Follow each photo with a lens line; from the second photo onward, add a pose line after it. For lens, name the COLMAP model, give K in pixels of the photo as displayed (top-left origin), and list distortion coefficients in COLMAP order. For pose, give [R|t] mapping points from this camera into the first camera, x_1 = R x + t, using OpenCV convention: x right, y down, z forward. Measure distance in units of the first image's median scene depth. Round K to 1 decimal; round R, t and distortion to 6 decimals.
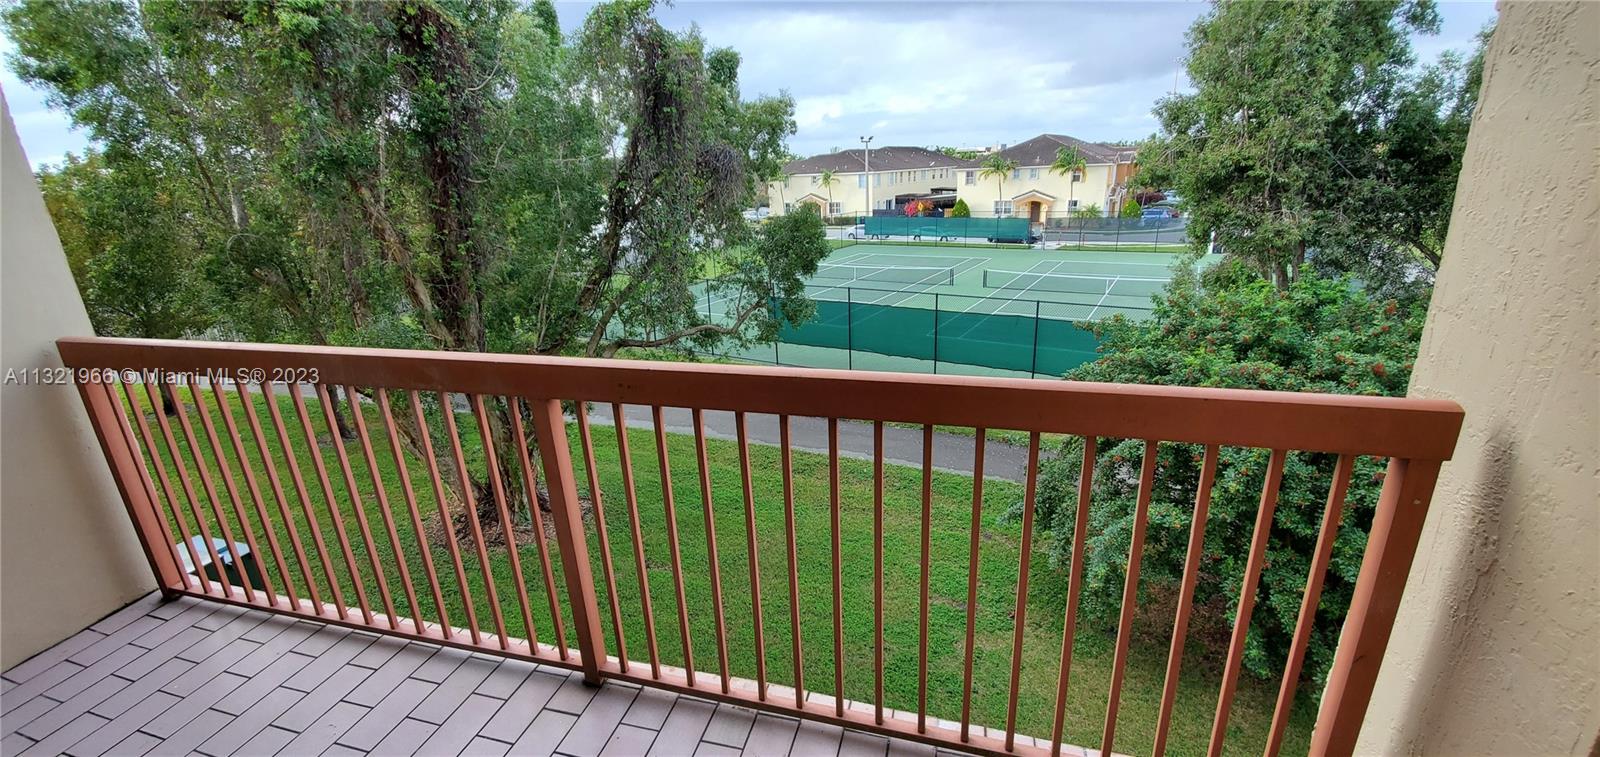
lens RADIAL K [[633.6, 0, 800.0], [0, 633.6, 378.5], [0, 0, 1]] dist [-0.055572, -0.000147]
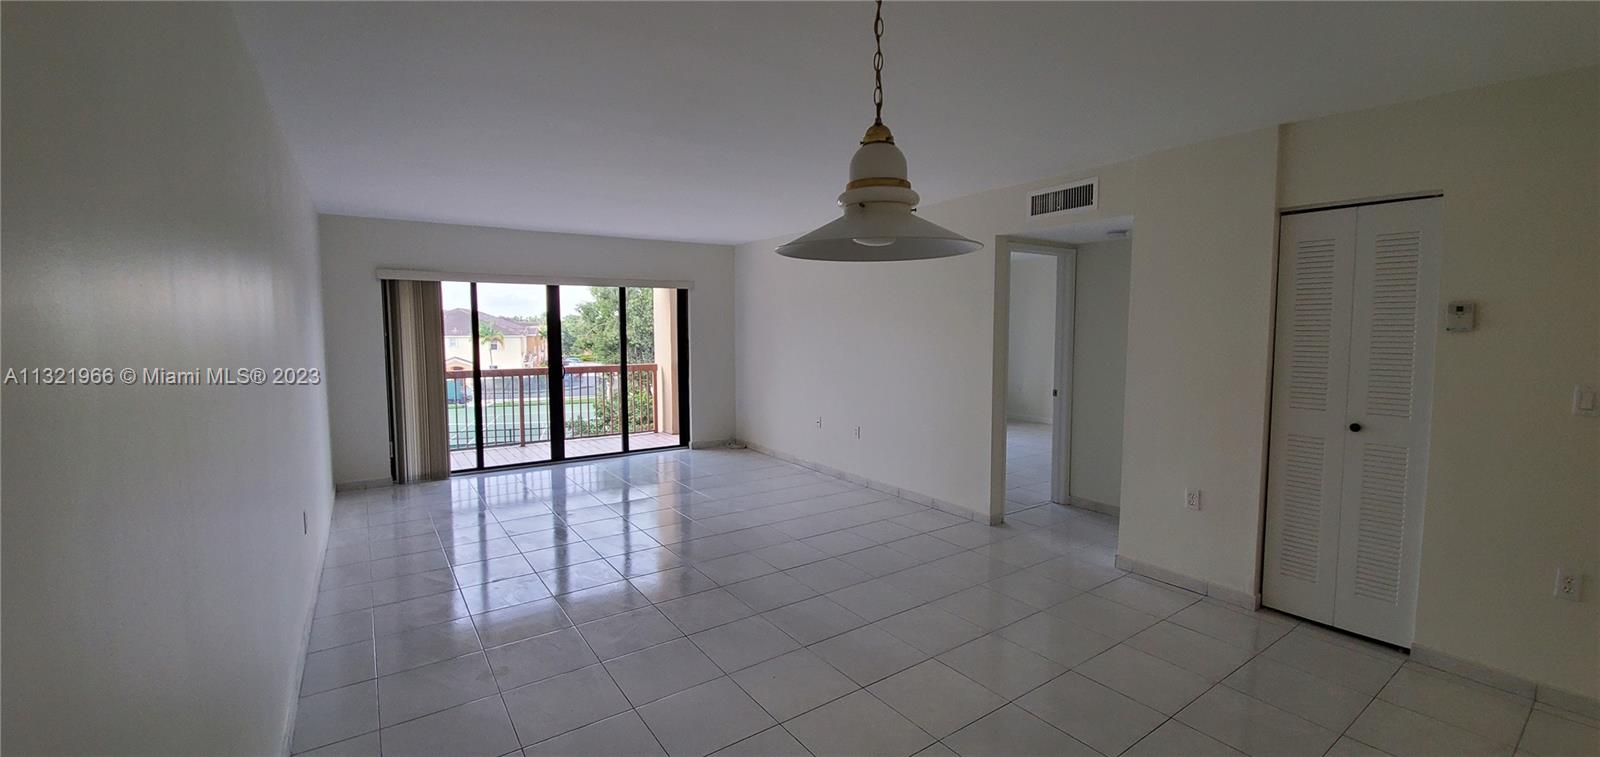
lens RADIAL K [[627.5, 0, 800.0], [0, 627.5, 378.5], [0, 0, 1]] dist [-0.067167, -0.000279]
pose [[0.632696, -0.010271, 0.774332, -0.089697], [0.211316, 0.964254, -0.159873, 0.040880], [-0.745011, 0.264780, 0.612250, -0.117277]]
